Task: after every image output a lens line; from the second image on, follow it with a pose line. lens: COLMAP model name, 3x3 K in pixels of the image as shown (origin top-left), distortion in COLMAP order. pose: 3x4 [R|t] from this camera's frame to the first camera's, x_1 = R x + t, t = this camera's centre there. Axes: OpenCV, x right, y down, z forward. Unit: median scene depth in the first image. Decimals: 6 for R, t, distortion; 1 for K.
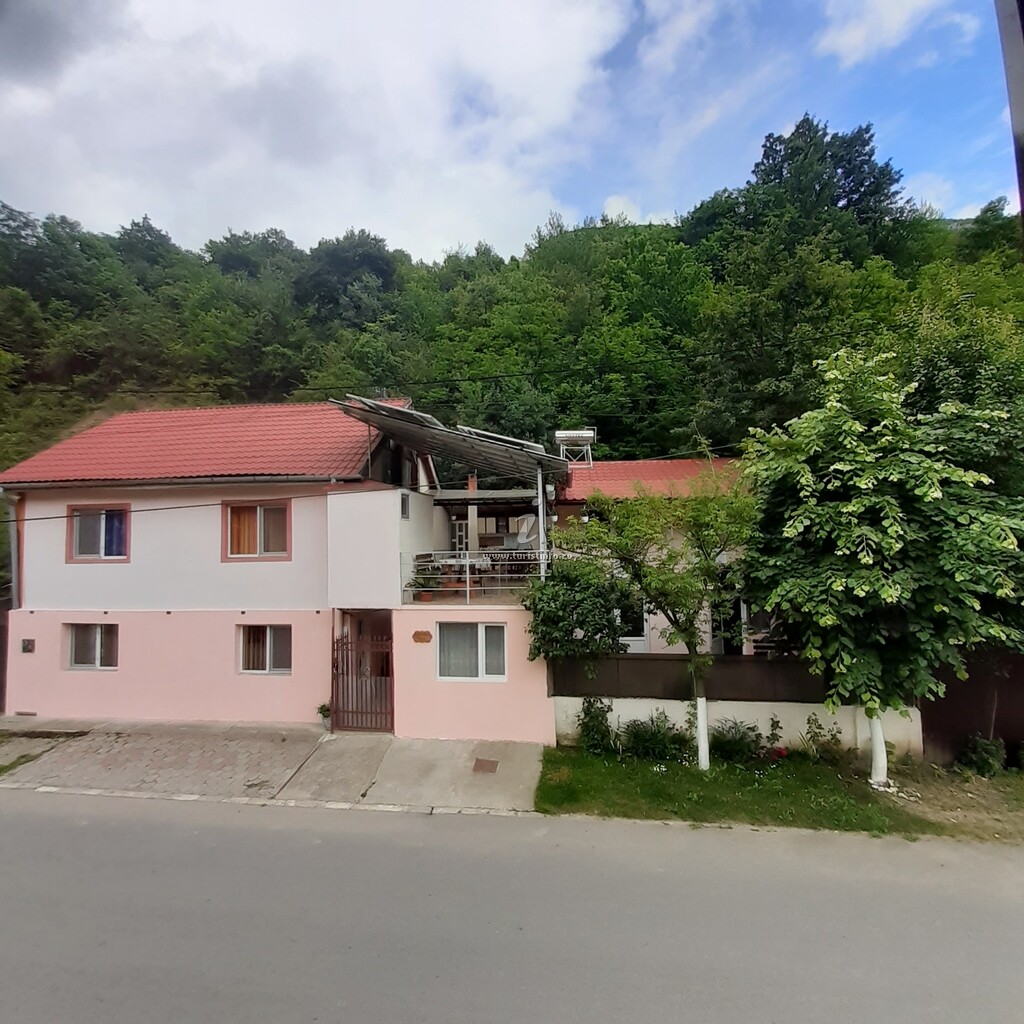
lens RADIAL K [[529.9, 0, 495.2], [0, 529.9, 508.6], [0, 0, 1]] dist [0.012348, -0.014334]
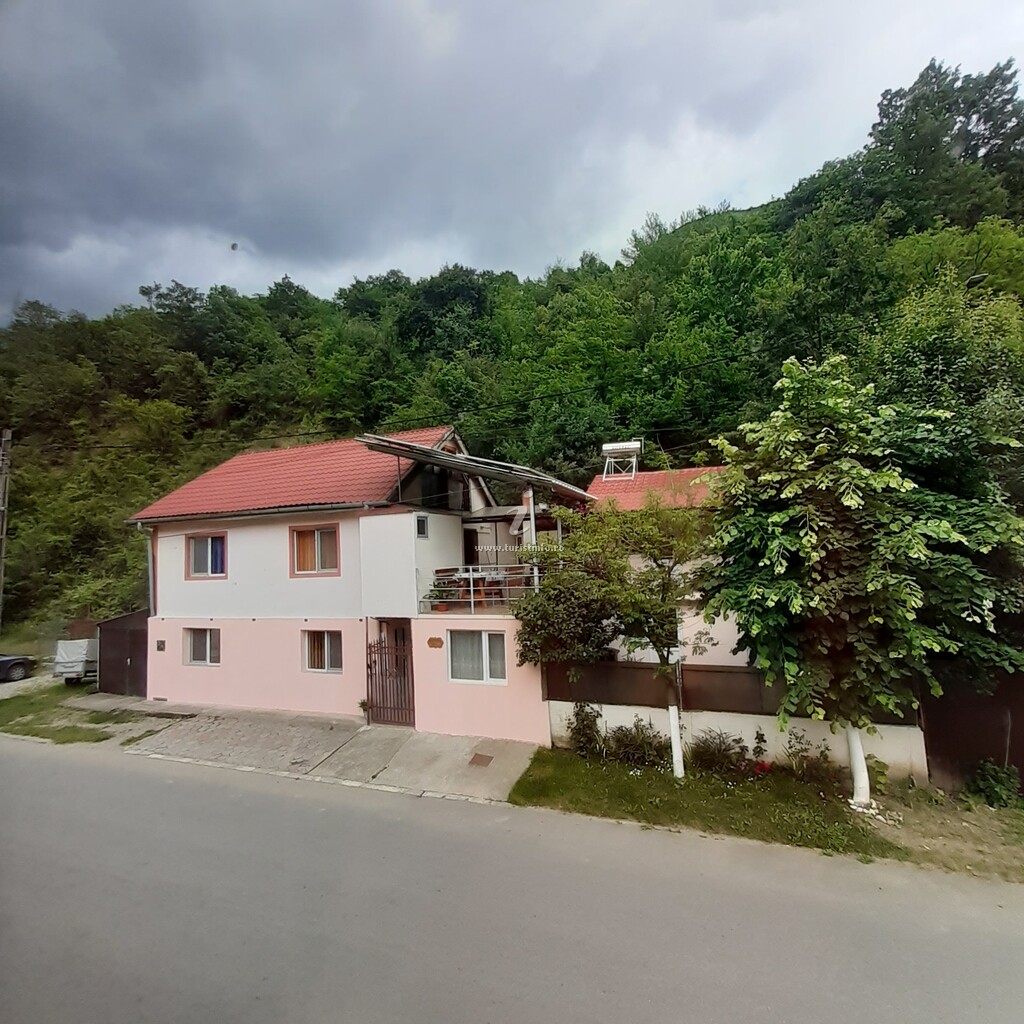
lens RADIAL K [[529.9, 0, 495.2], [0, 529.9, 508.6], [0, 0, 1]] dist [0.012348, -0.014334]
pose [[0.970808, -0.042676, -0.236030, 0.230125], [0.038100, 0.998988, -0.023915, -0.009414], [0.236812, 0.014224, 0.971451, -0.059827]]
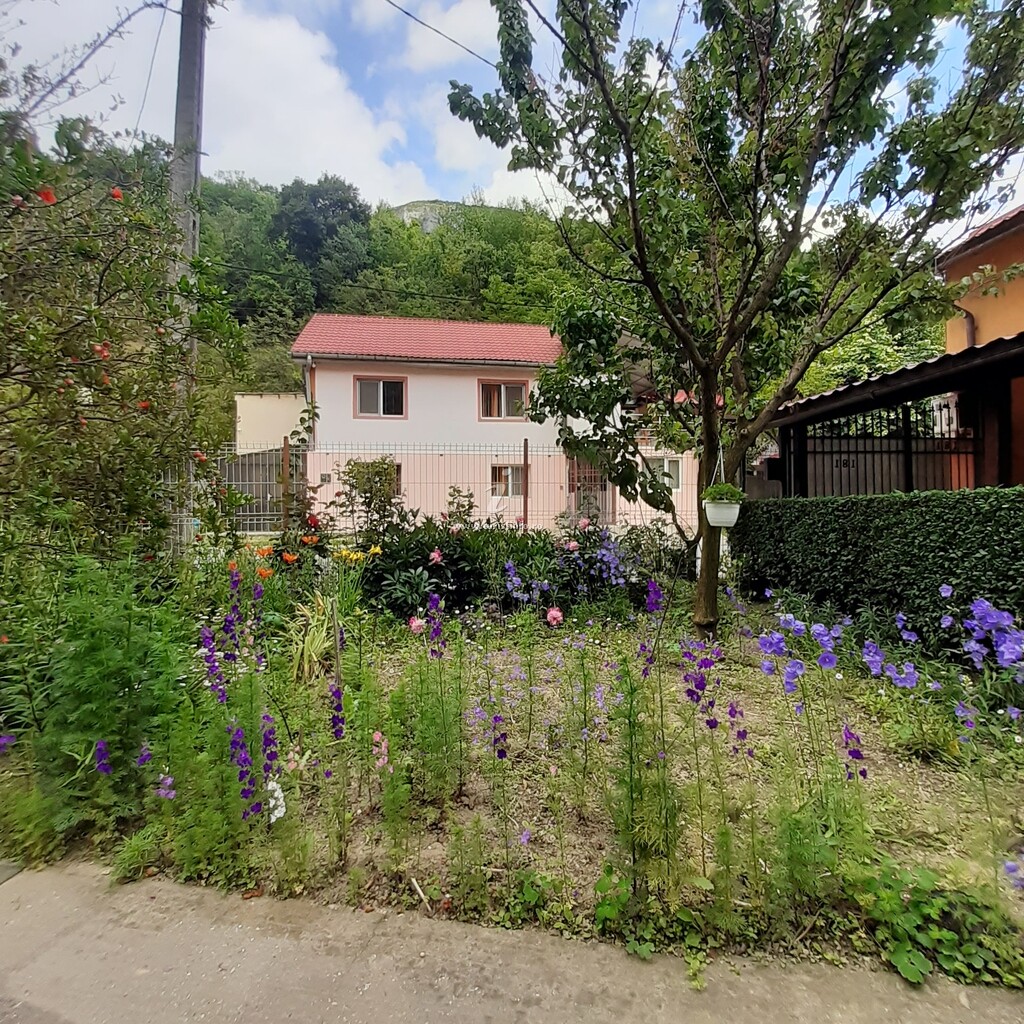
lens RADIAL K [[529.9, 0, 495.2], [0, 529.9, 508.6], [0, 0, 1]] dist [0.012348, -0.014334]
pose [[0.961211, 0.015982, 0.275350, -0.886474], [-0.028323, 0.998762, 0.040903, 0.283607], [-0.274355, -0.047115, 0.960473, -0.415906]]
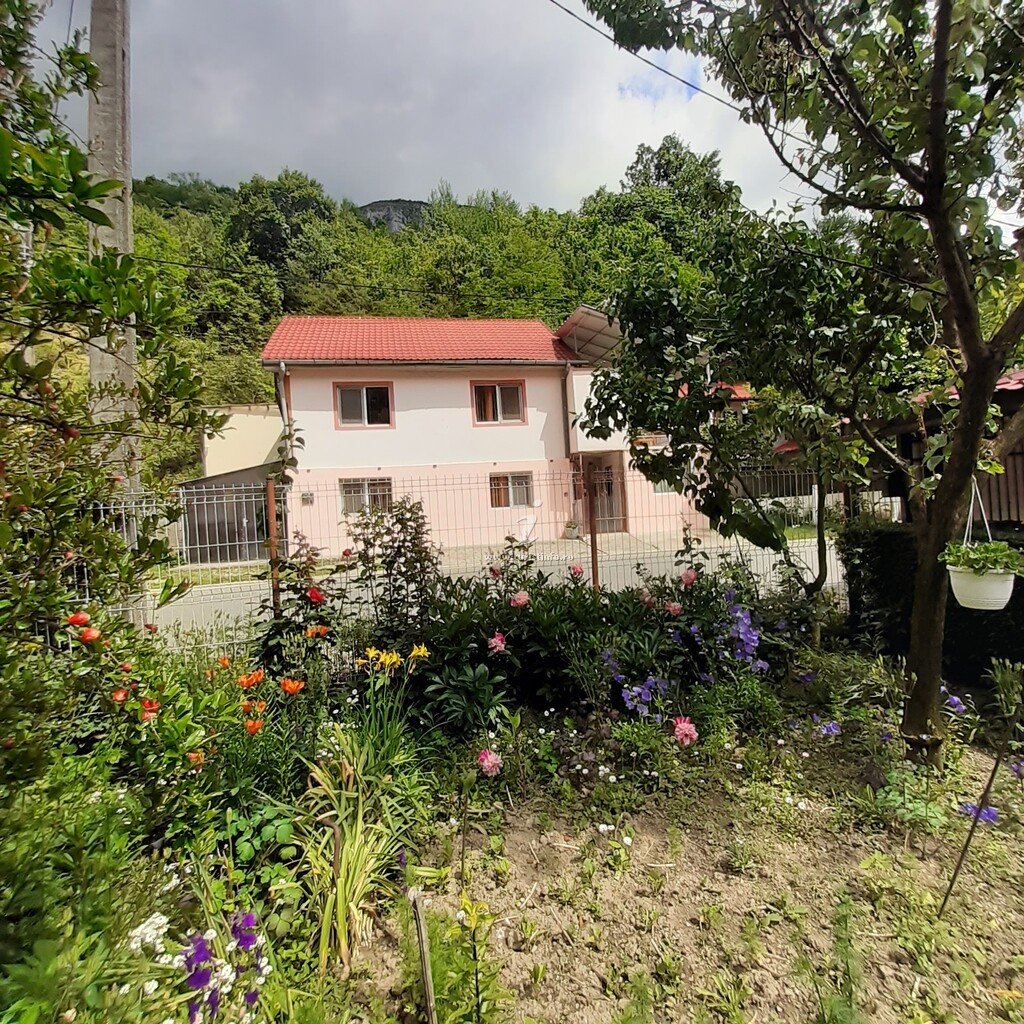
lens RADIAL K [[529.9, 0, 495.2], [0, 529.9, 508.6], [0, 0, 1]] dist [0.012348, -0.014334]
pose [[0.948824, -0.034785, 0.313885, -0.906694], [0.021902, 0.998770, 0.044478, 0.252076], [-0.315046, -0.035327, 0.948419, -0.280824]]
